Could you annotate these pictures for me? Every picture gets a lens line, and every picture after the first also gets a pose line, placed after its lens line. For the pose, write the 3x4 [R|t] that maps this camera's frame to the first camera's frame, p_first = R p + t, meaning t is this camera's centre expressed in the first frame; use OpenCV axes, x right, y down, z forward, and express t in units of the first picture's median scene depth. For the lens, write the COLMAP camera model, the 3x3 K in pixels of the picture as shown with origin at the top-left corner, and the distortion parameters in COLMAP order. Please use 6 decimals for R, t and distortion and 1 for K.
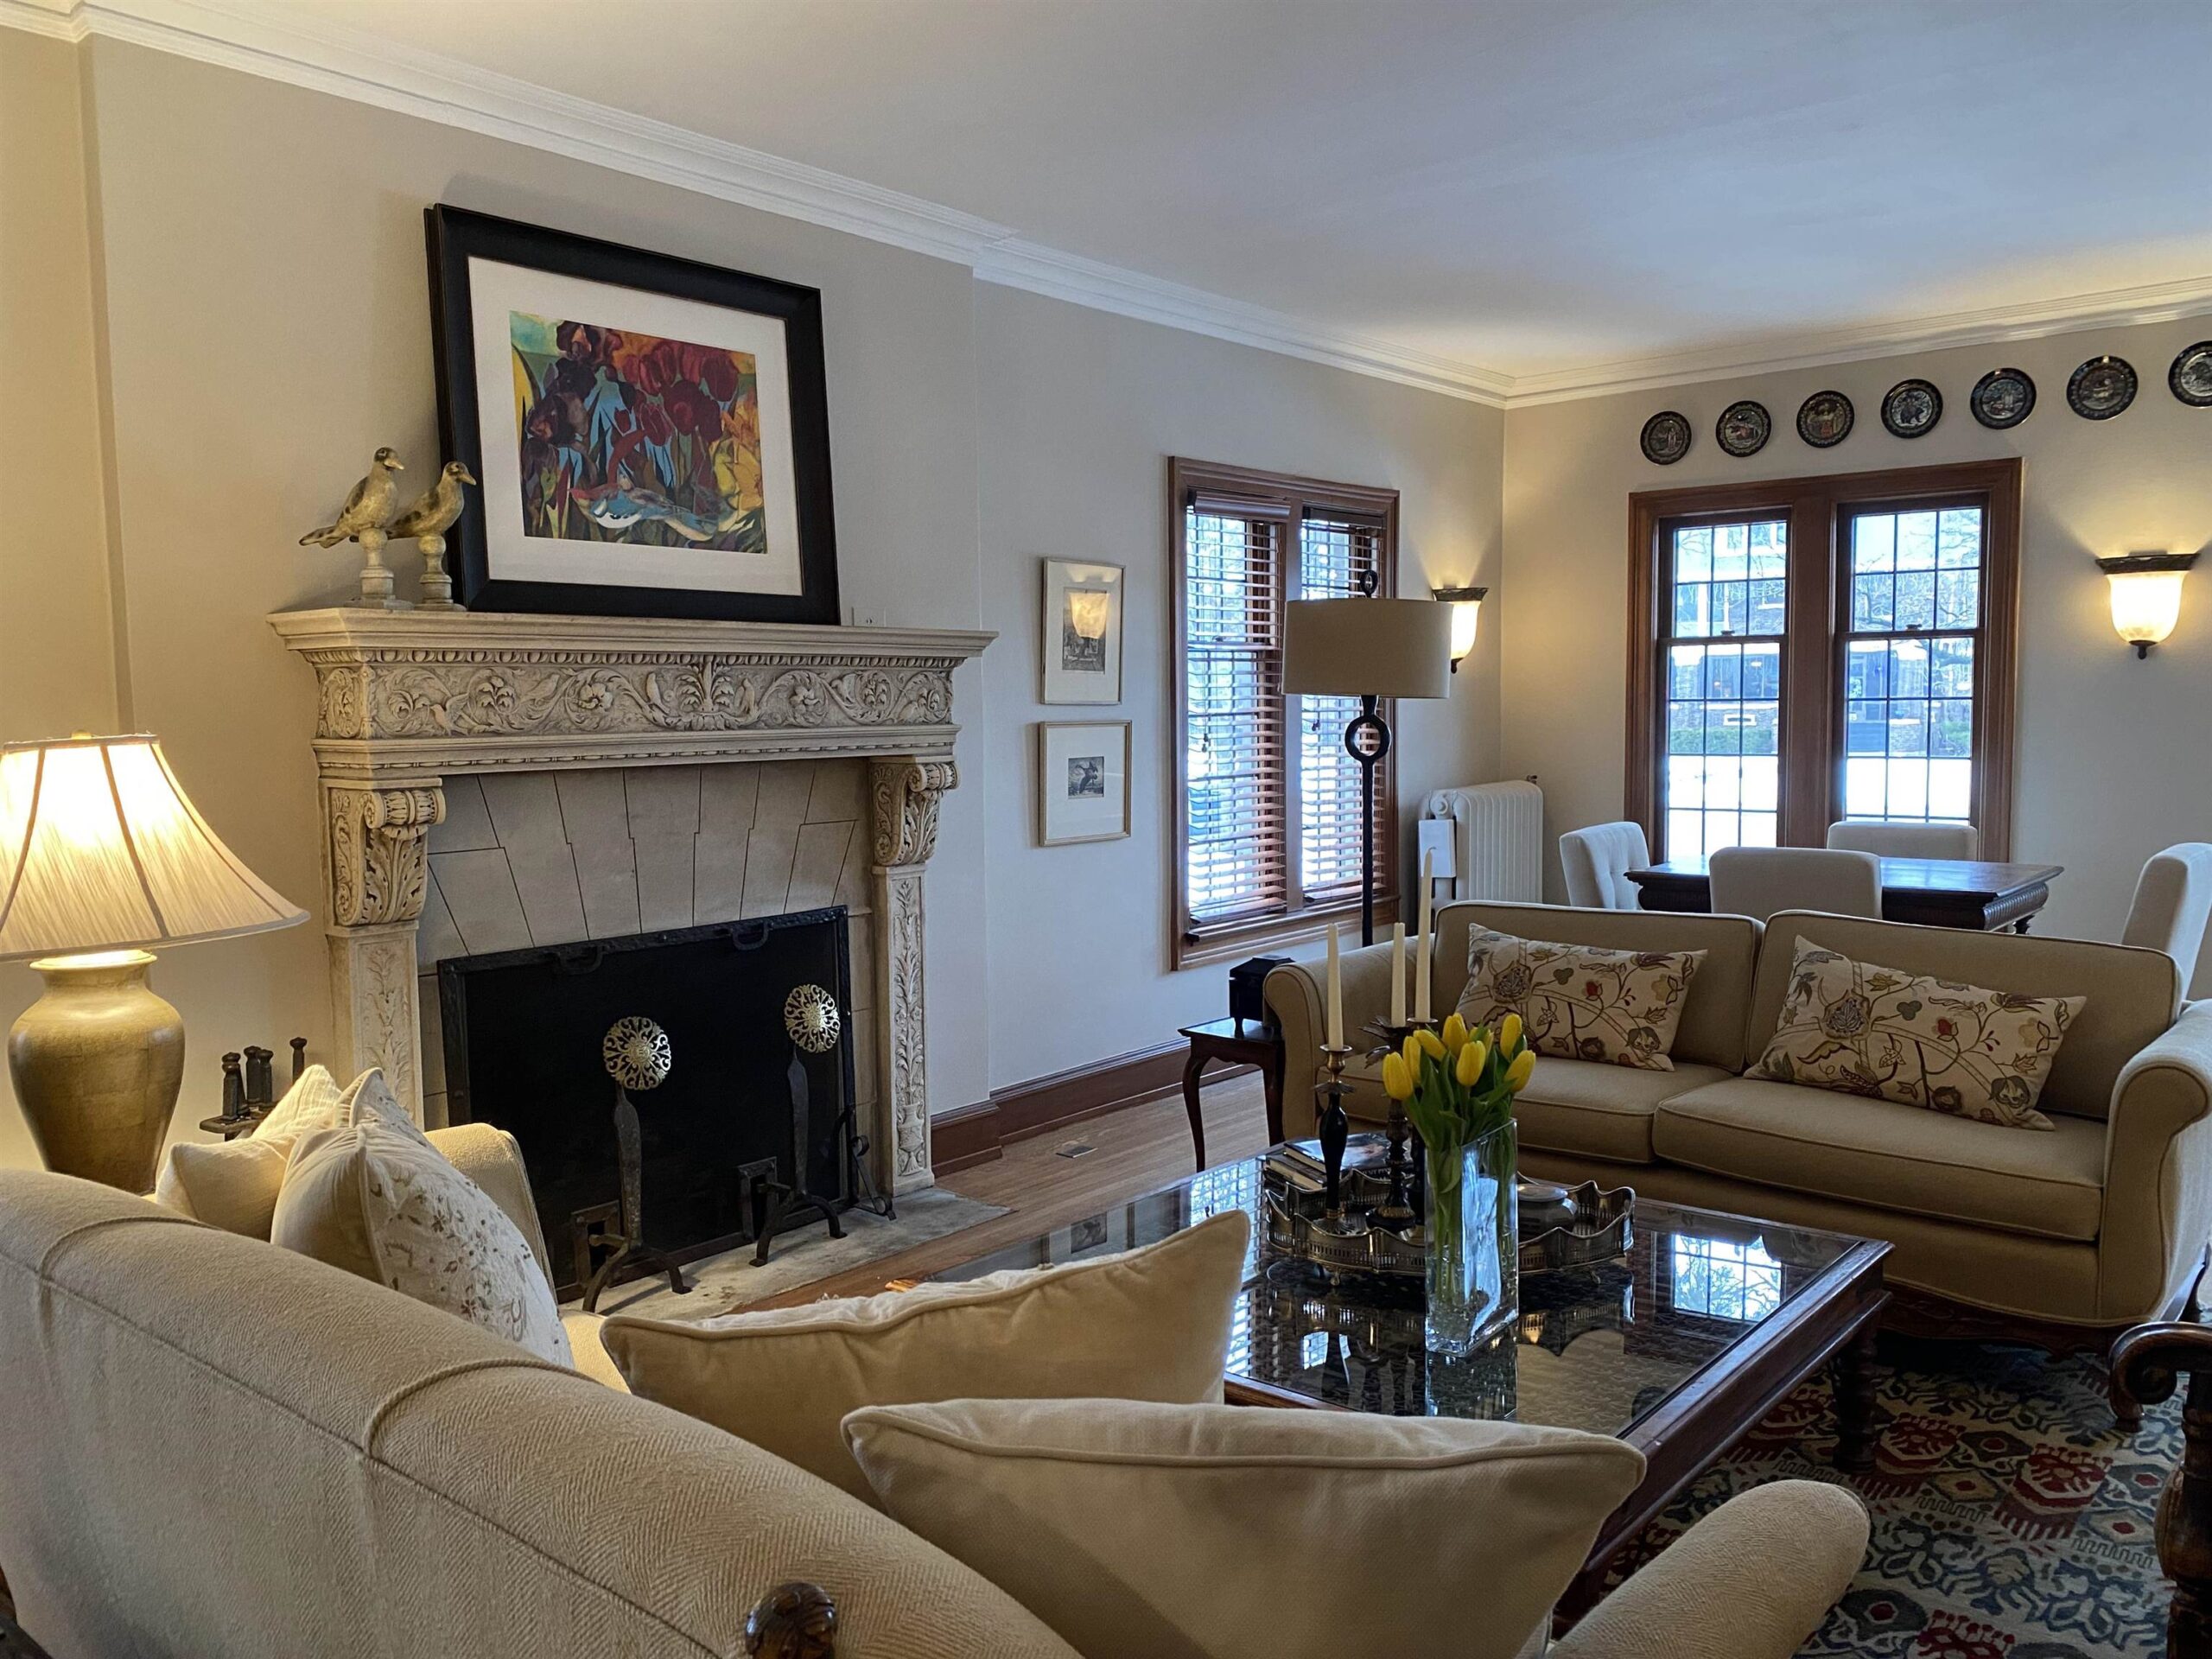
lens RADIAL K [[1723.9, 0, 1110.3], [0, 1723.9, 855.2], [0, 0, 1]] dist [0.049806, -0.042118]
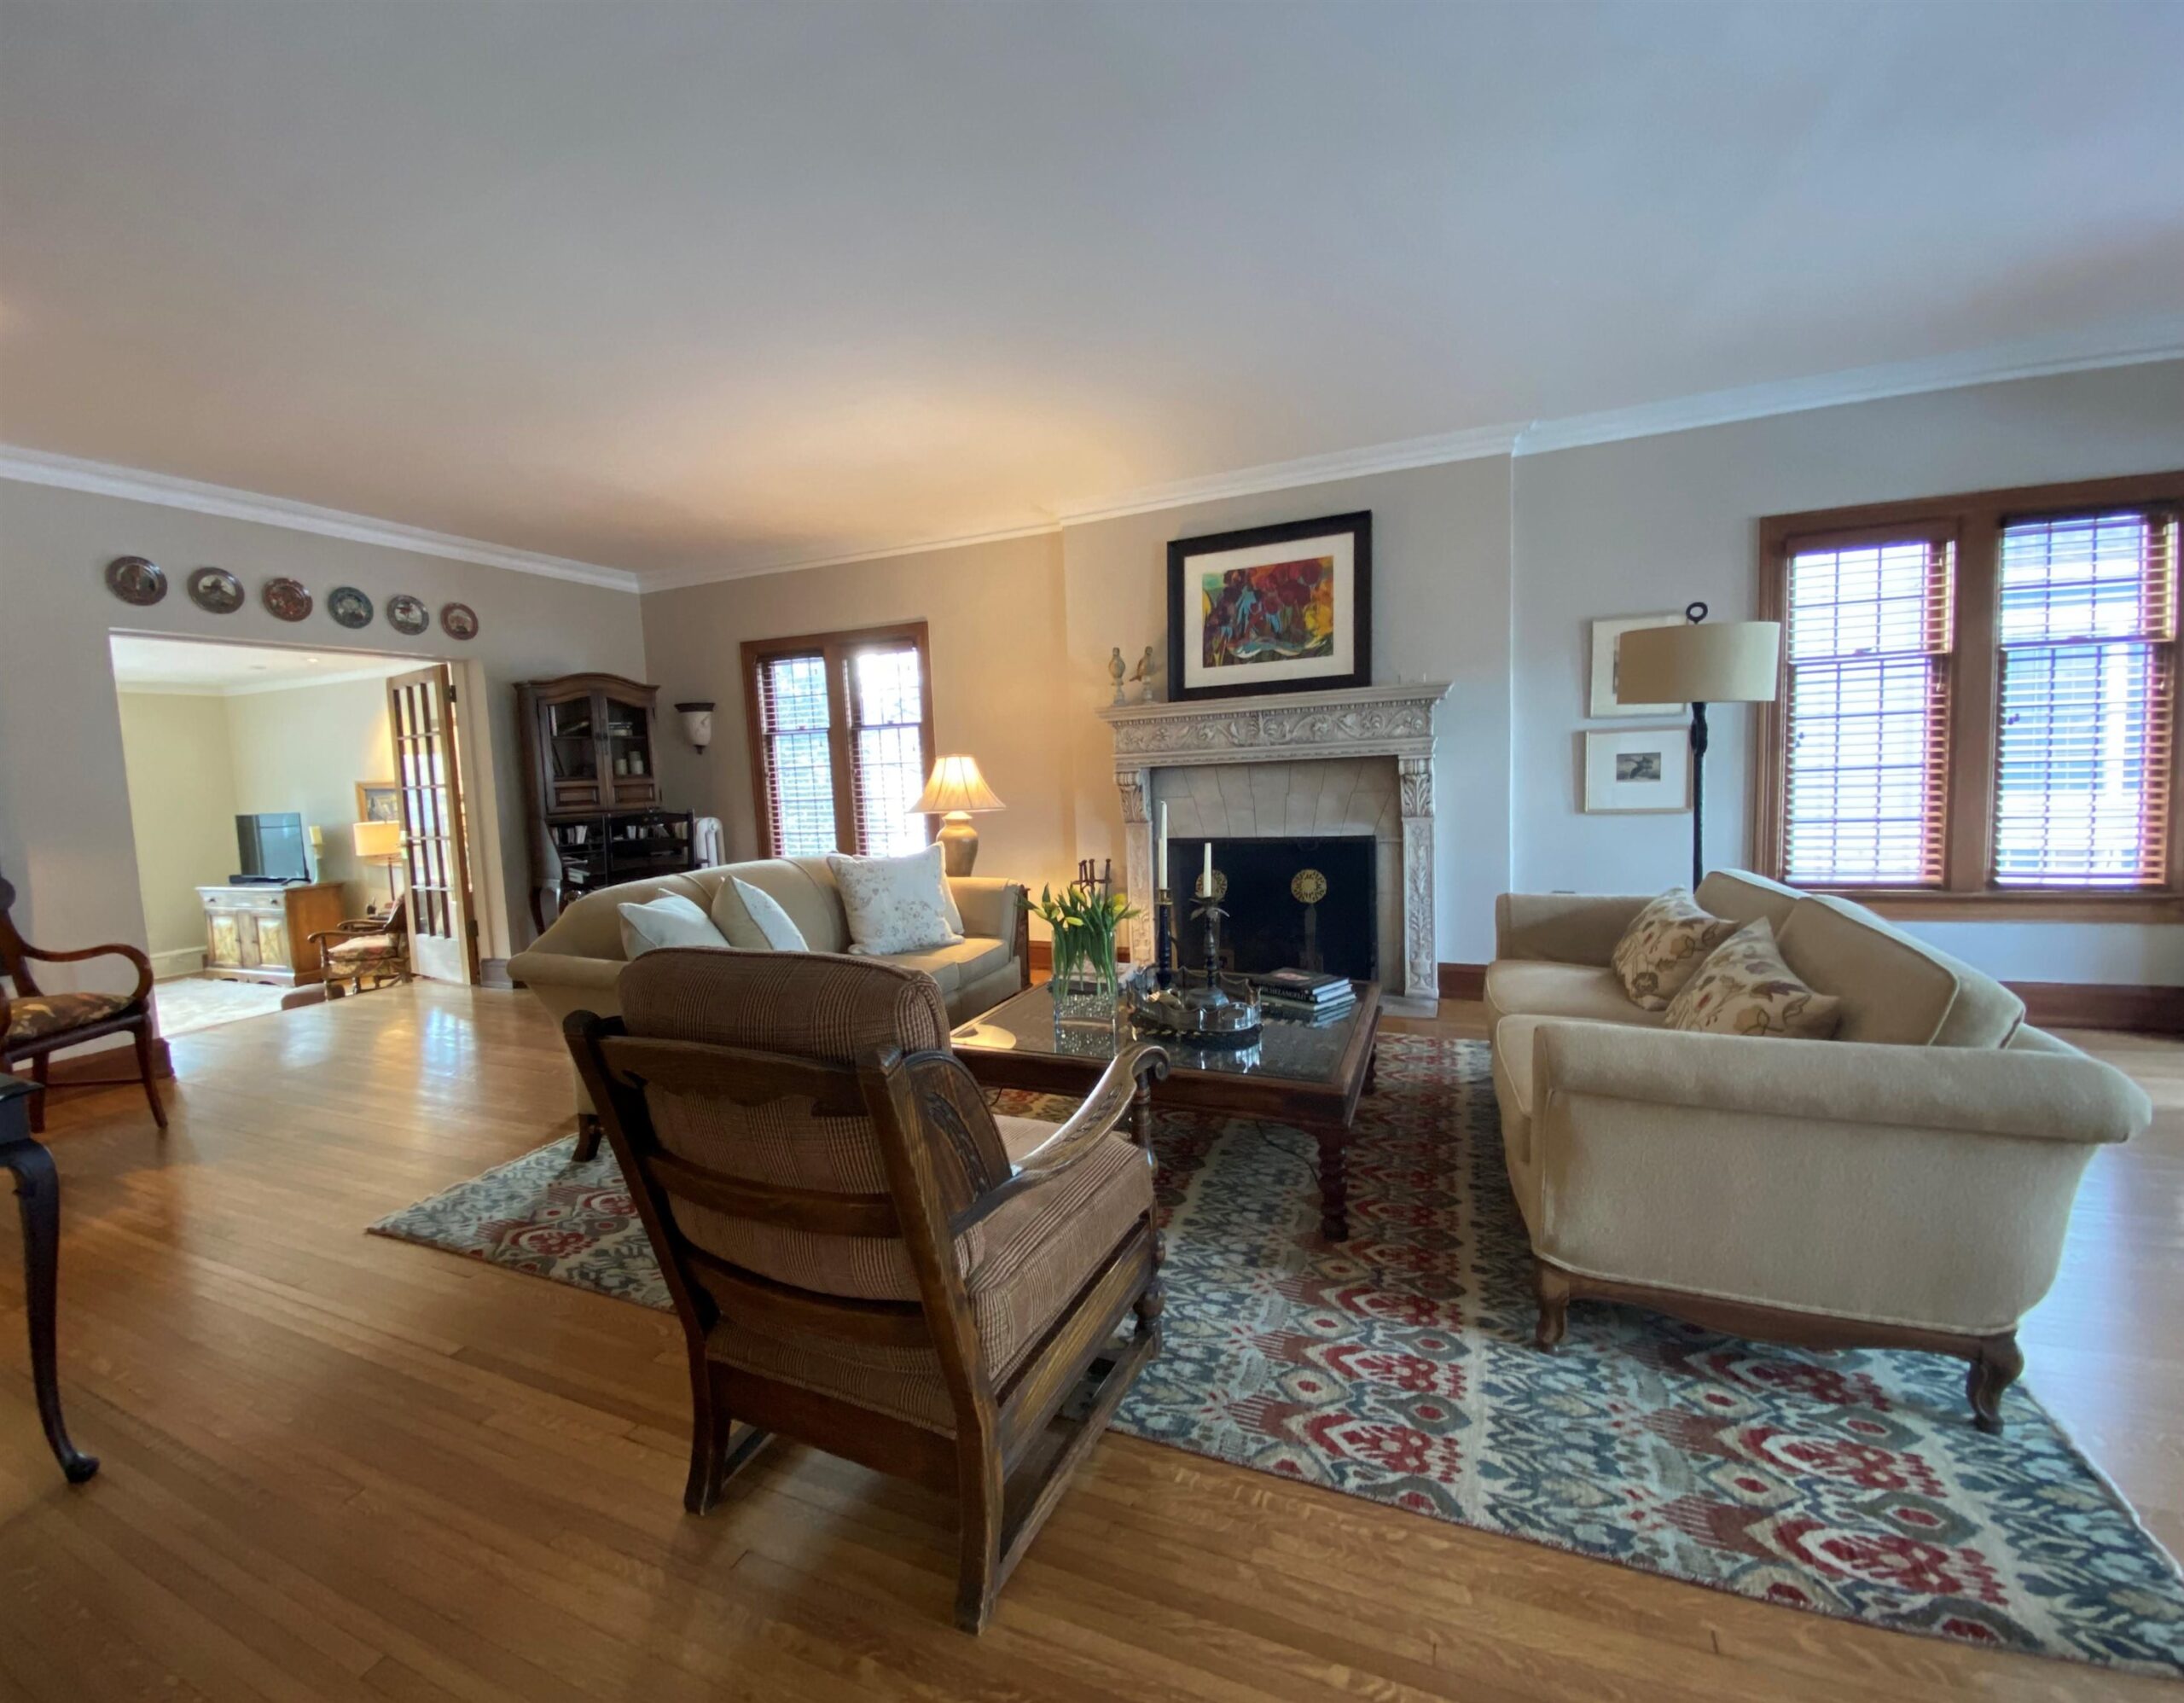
lens RADIAL K [[944.7, 0, 1036.8], [0, 944.7, 879.7], [0, 0, 1]] dist [-0.000747, -0.000727]
pose [[0.241857, 0.111623, -0.963870, 0.834438], [-0.043774, 0.993605, 0.104083, -0.015643], [0.969324, 0.017019, 0.245196, 0.419472]]
